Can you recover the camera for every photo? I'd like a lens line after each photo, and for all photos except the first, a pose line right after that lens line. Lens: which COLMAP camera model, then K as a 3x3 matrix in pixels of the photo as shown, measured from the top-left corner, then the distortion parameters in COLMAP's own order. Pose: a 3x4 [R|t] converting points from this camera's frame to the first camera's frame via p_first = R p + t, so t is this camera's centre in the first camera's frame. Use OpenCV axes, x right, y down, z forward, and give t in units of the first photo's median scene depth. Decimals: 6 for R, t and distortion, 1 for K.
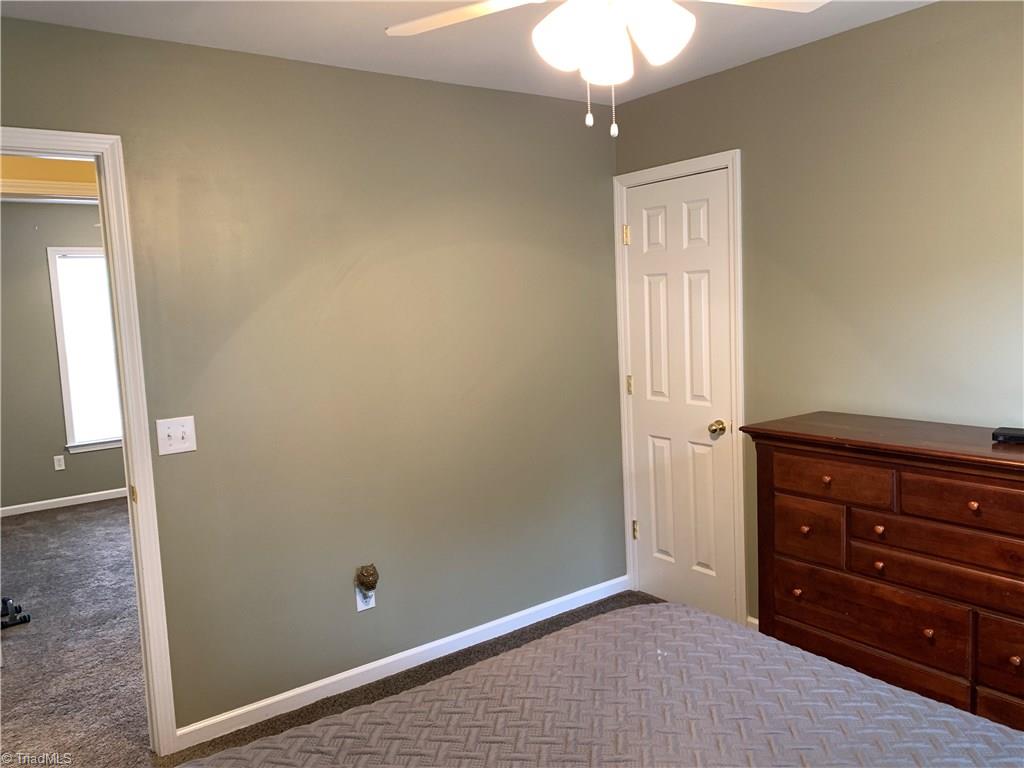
lens RADIAL K [[785.7, 0, 512.2], [0, 785.7, 383.8], [0, 0, 1]] dist [0.013767, -0.028993]
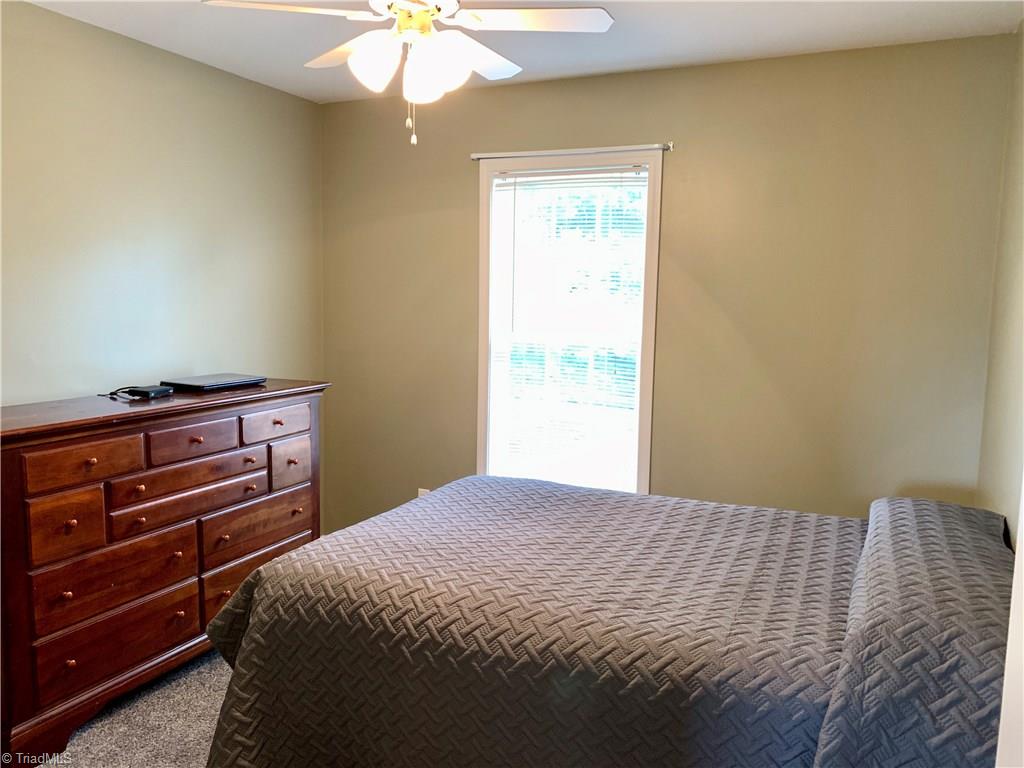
lens RADIAL K [[785.7, 0, 512.3], [0, 785.7, 383.0], [0, 0, 1]] dist [0.013767, -0.028993]
pose [[-0.472902, -0.072621, 0.878117, -0.728028], [0.097688, 0.986133, 0.134163, -0.058257], [-0.875683, 0.149227, -0.459250, 0.993458]]
